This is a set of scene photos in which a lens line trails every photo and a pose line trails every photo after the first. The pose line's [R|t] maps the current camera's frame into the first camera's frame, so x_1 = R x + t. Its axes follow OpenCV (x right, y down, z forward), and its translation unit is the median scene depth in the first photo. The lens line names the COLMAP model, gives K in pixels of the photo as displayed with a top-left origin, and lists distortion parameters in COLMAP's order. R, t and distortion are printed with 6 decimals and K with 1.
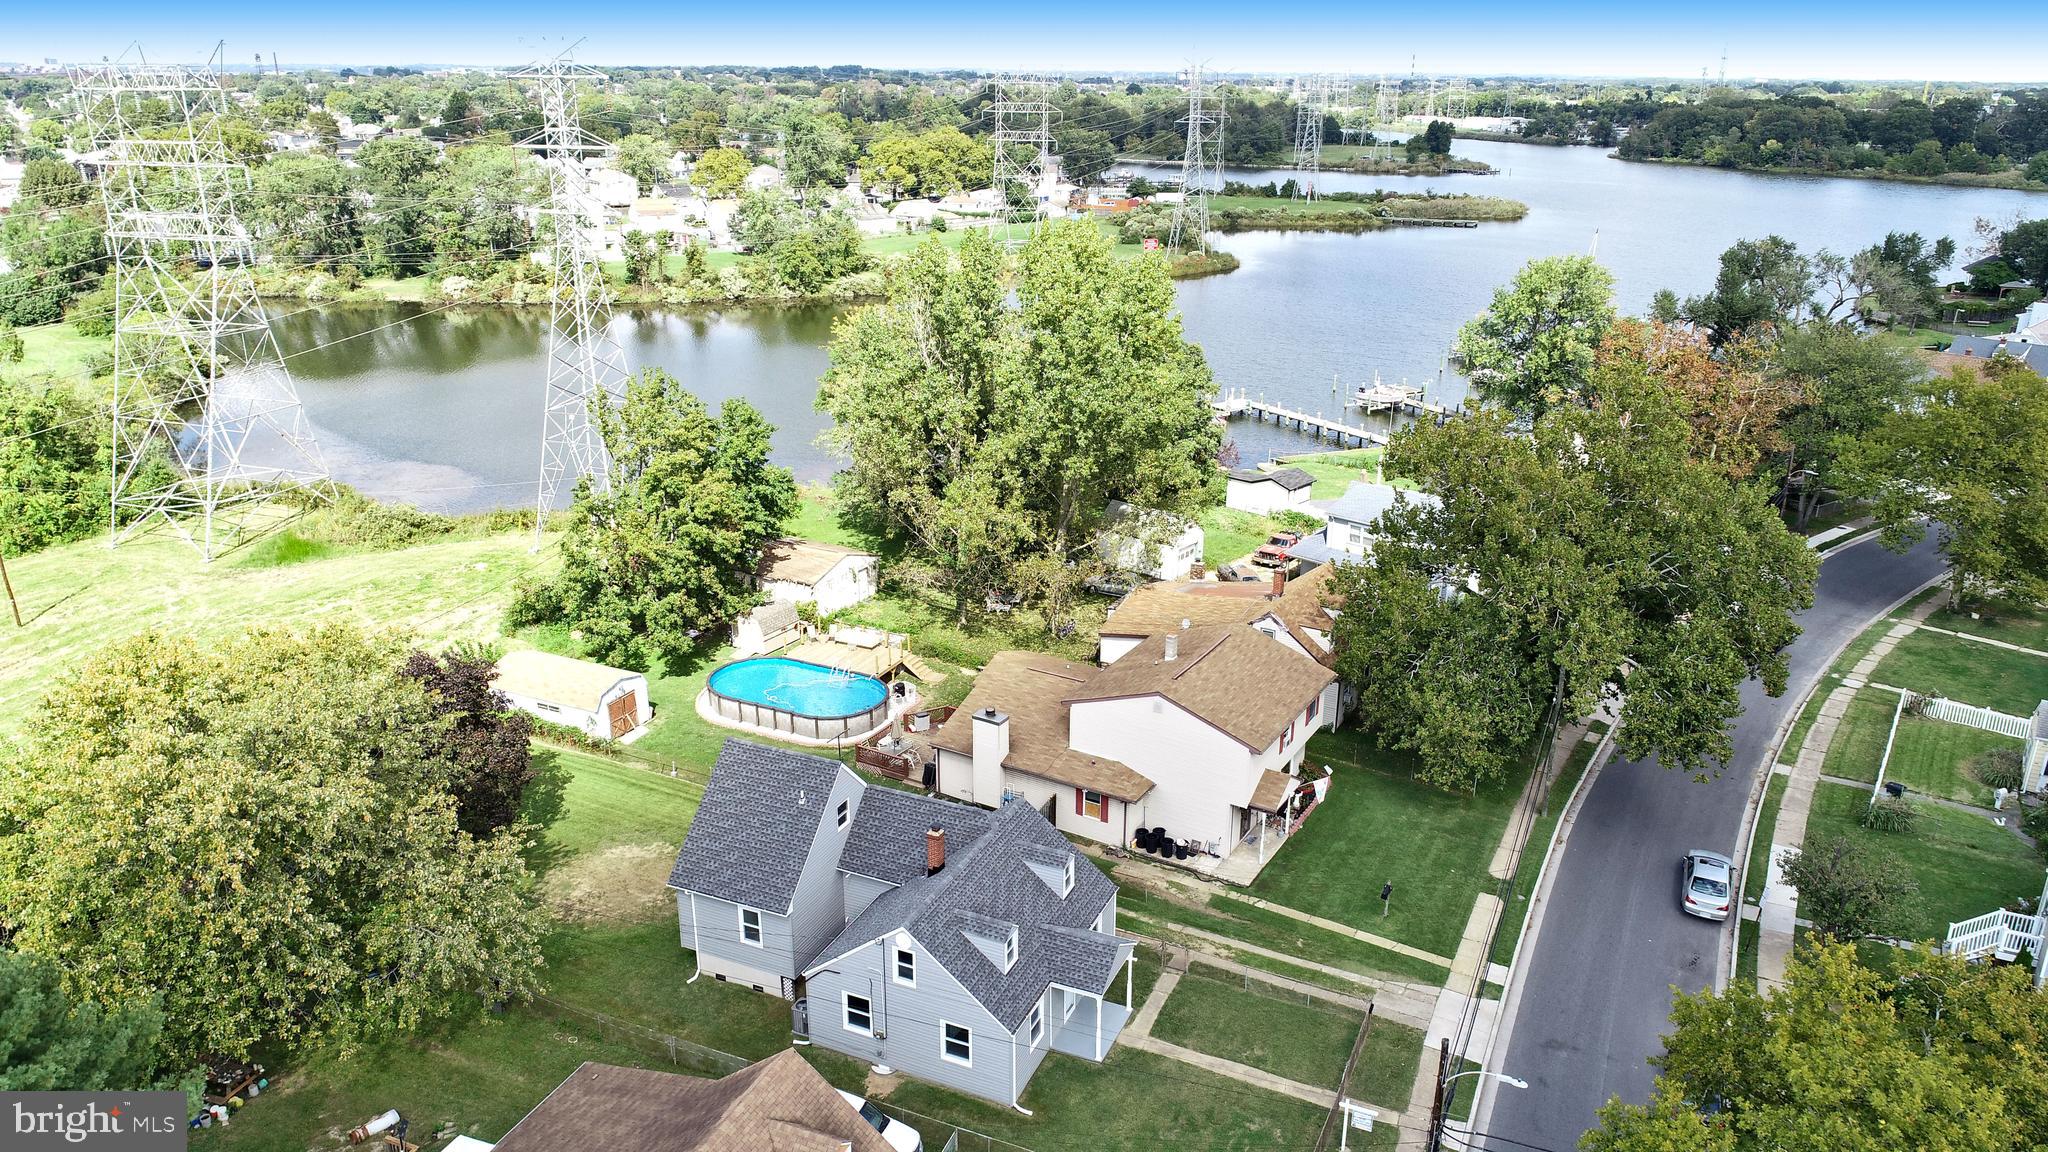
lens RADIAL K [[1398.6, 0, 1028.1], [0, 1398.6, 579.2], [0, 0, 1]] dist [-0.002443, -0.000389]
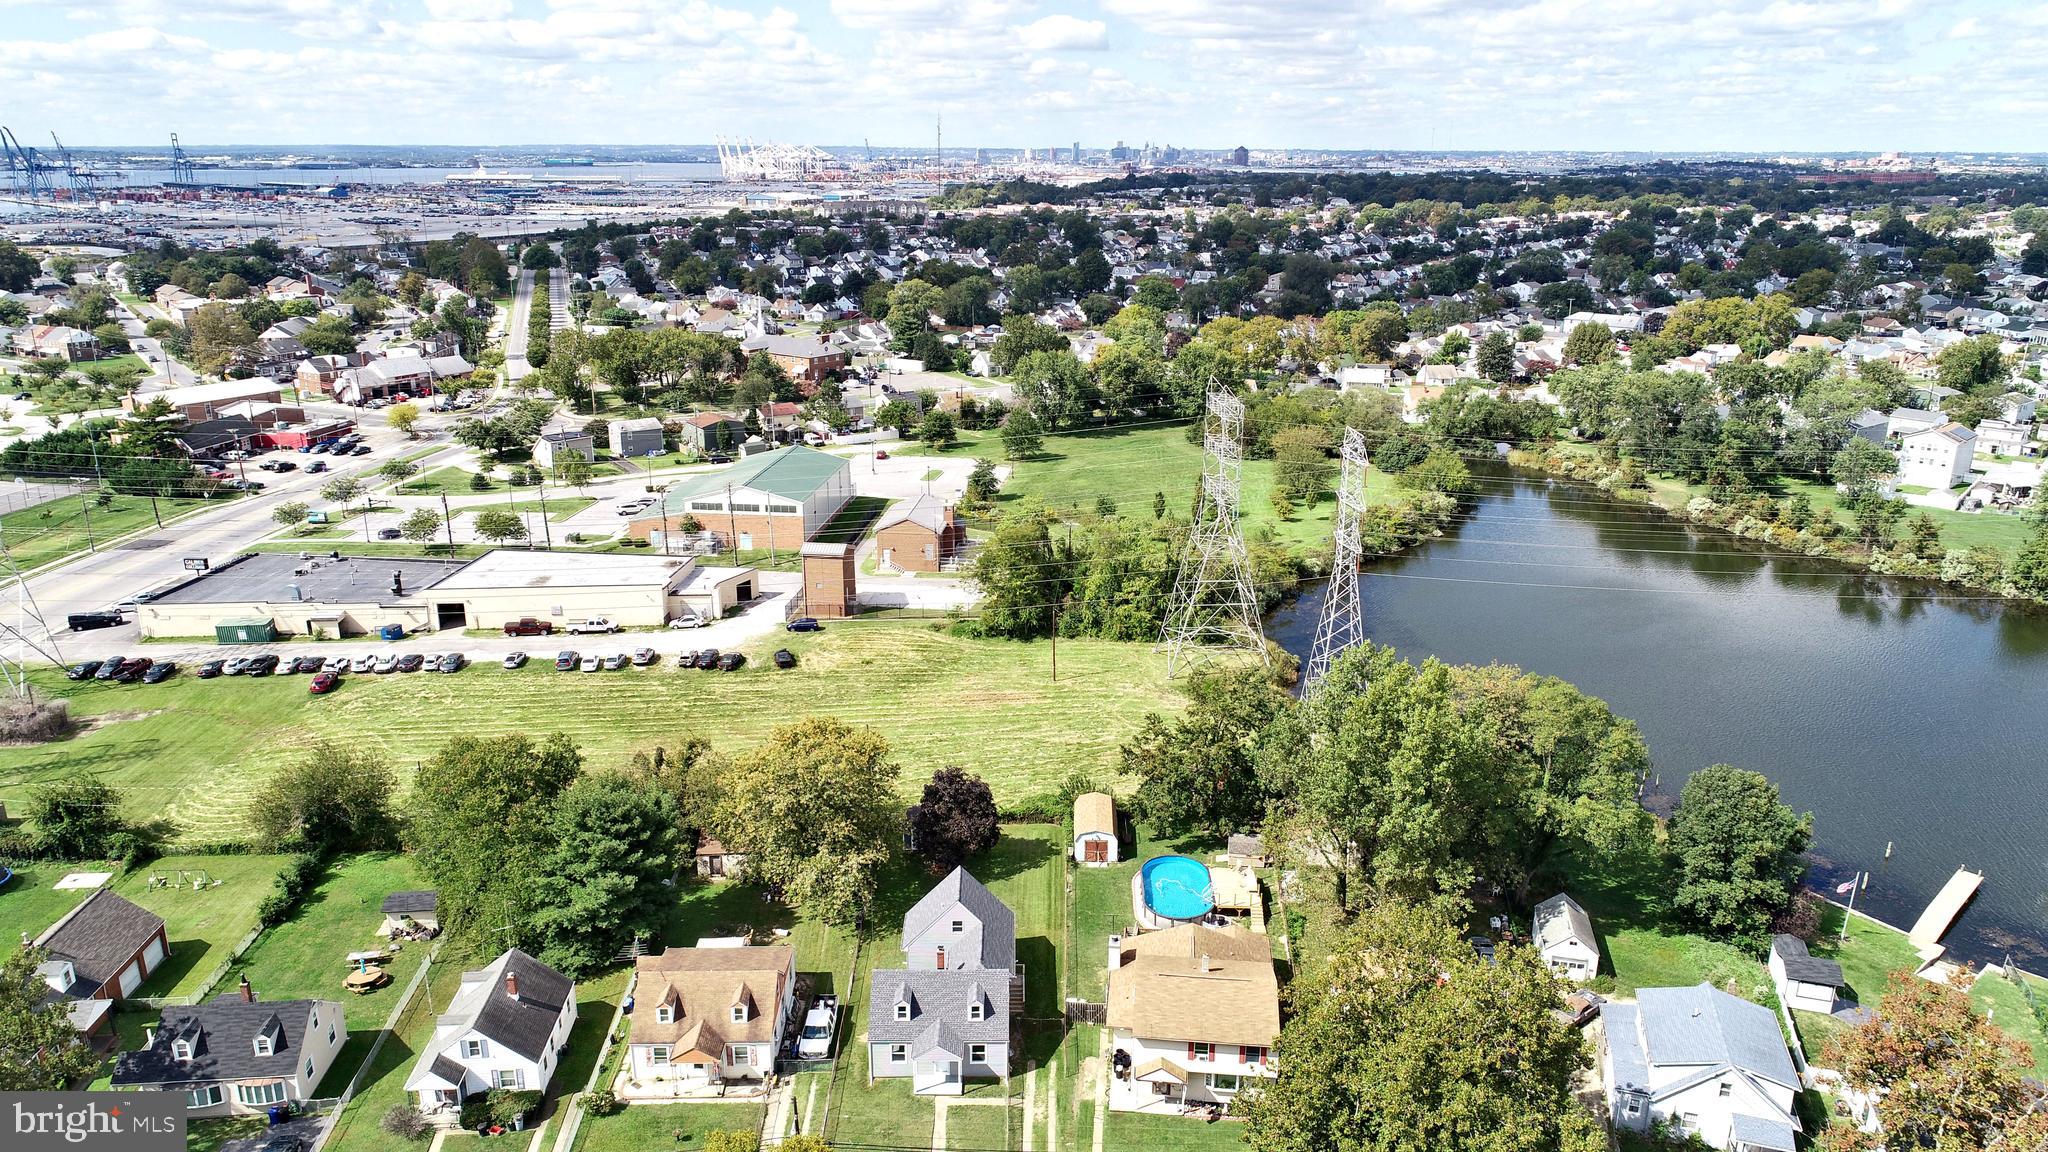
lens RADIAL K [[1365.5, 0, 1027.6], [0, 1365.5, 580.0], [0, 0, 1]] dist [-0.001235, -0.002337]
pose [[0.416916, 0.269417, -0.868099, 0.789934], [-0.311281, 0.939631, 0.142120, -0.324347], [0.853982, 0.210971, 0.475612, 0.039250]]
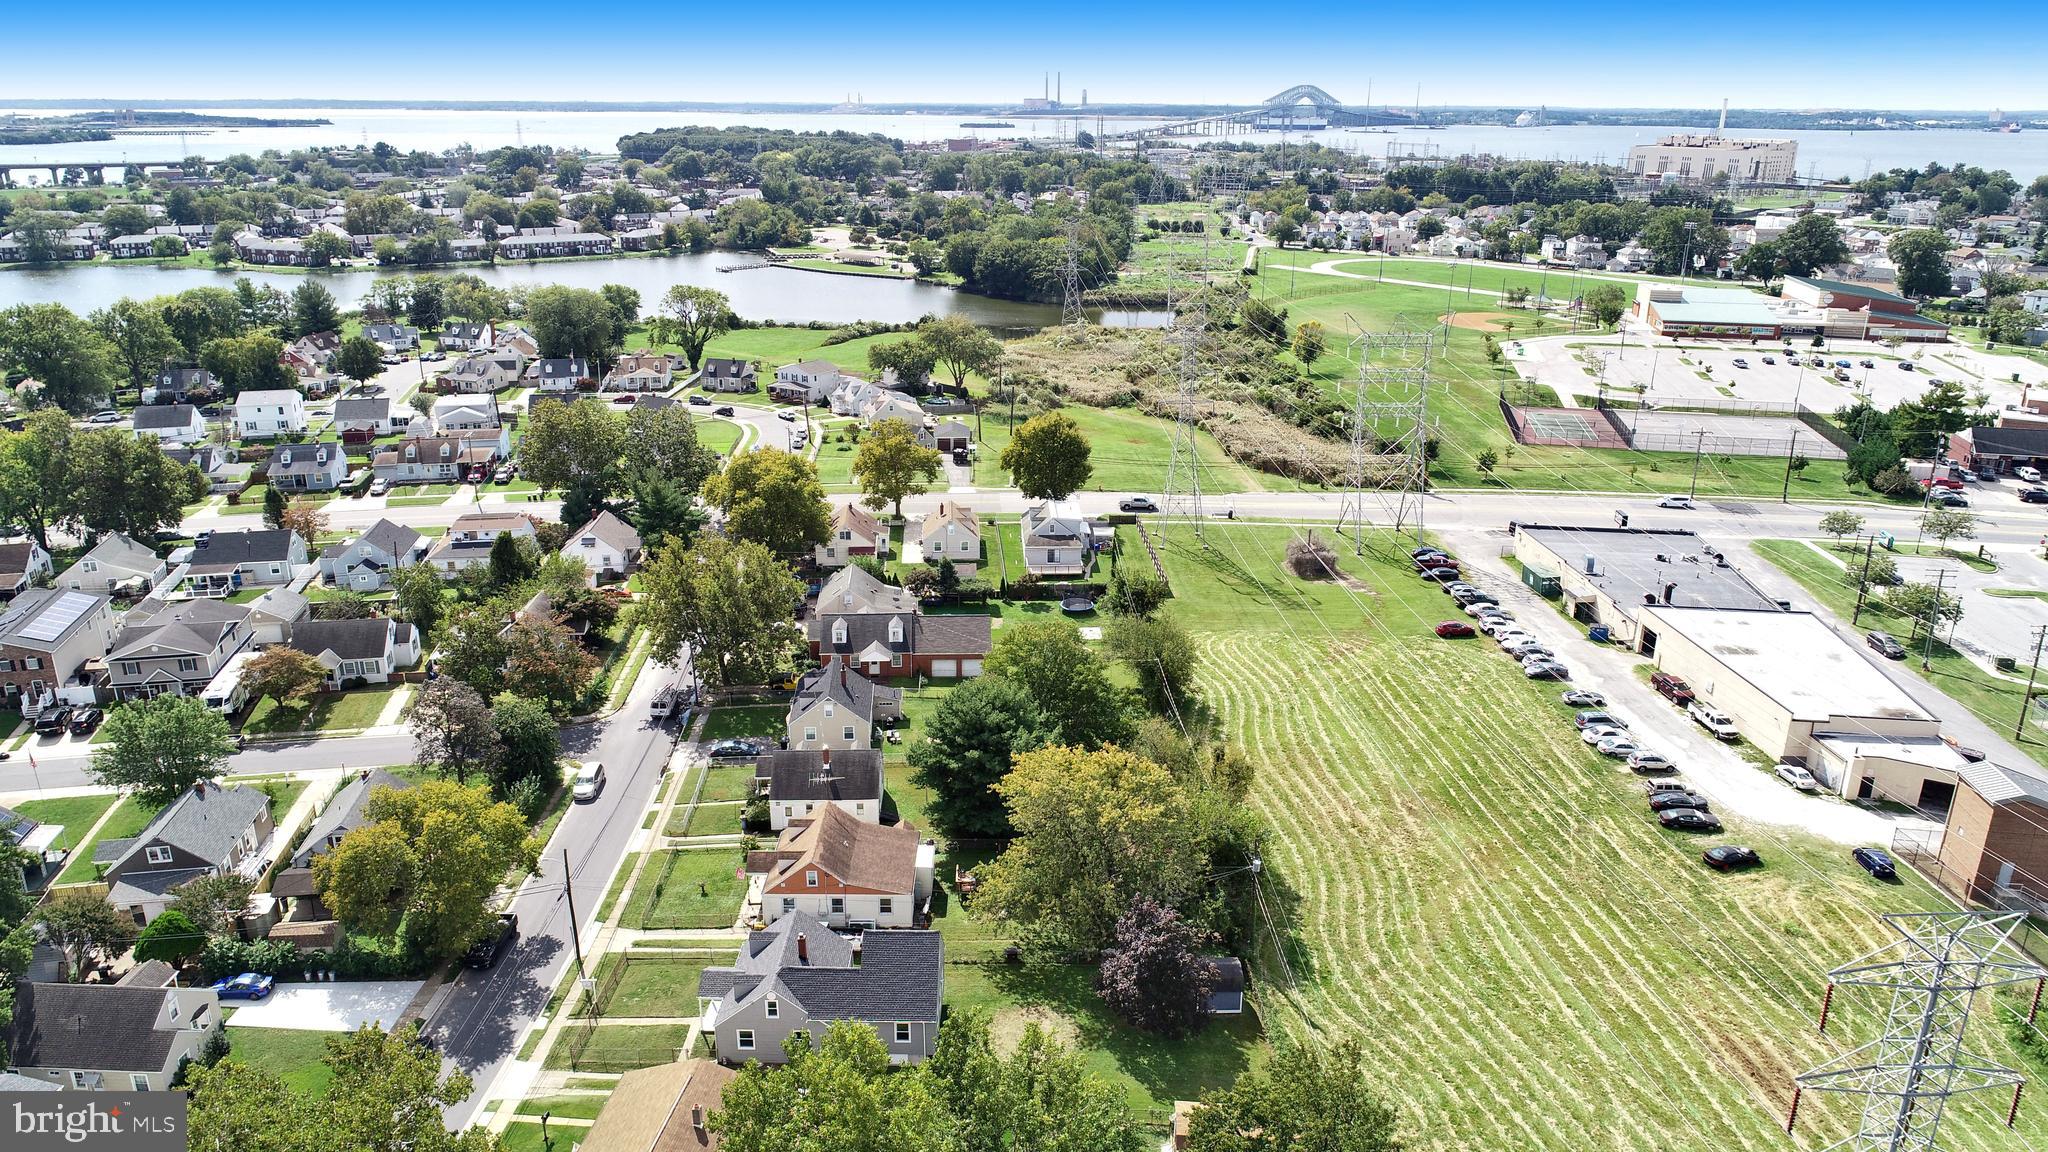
lens RADIAL K [[1365.5, 0, 1027.6], [0, 1365.5, 580.0], [0, 0, 1]] dist [-0.001235, -0.002337]
pose [[-0.919279, 0.120443, -0.374726, 0.152159], [-0.142760, 0.785179, 0.602589, -0.718083], [0.366805, 0.607443, -0.704604, 1.111411]]
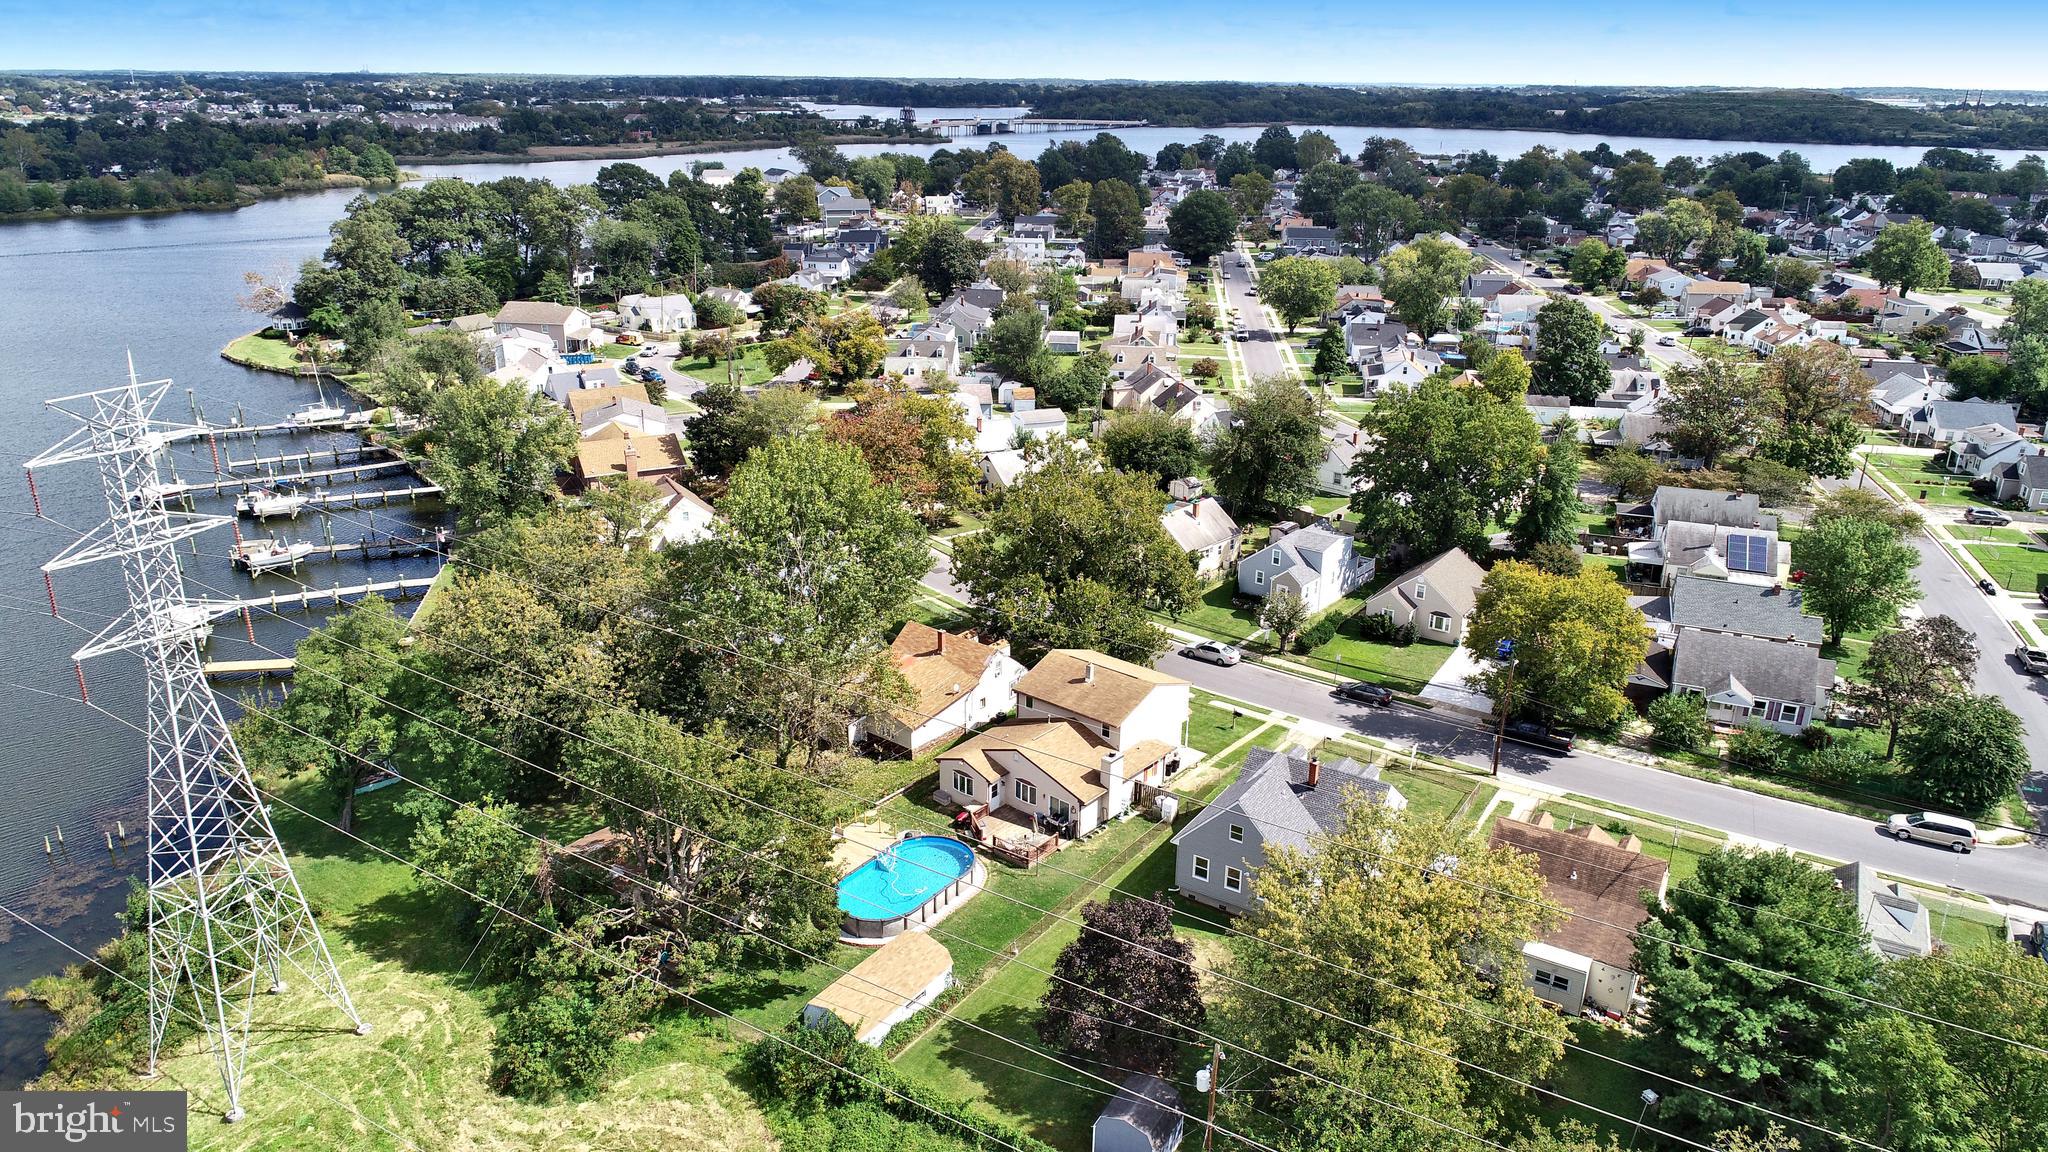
lens RADIAL K [[1365.5, 0, 1027.6], [0, 1365.5, 580.0], [0, 0, 1]] dist [-0.001235, -0.002337]
pose [[0.157875, -0.344482, 0.925423, -0.865481], [0.325610, 0.902921, 0.280557, -0.333949], [-0.932230, 0.257034, 0.254716, 0.435217]]
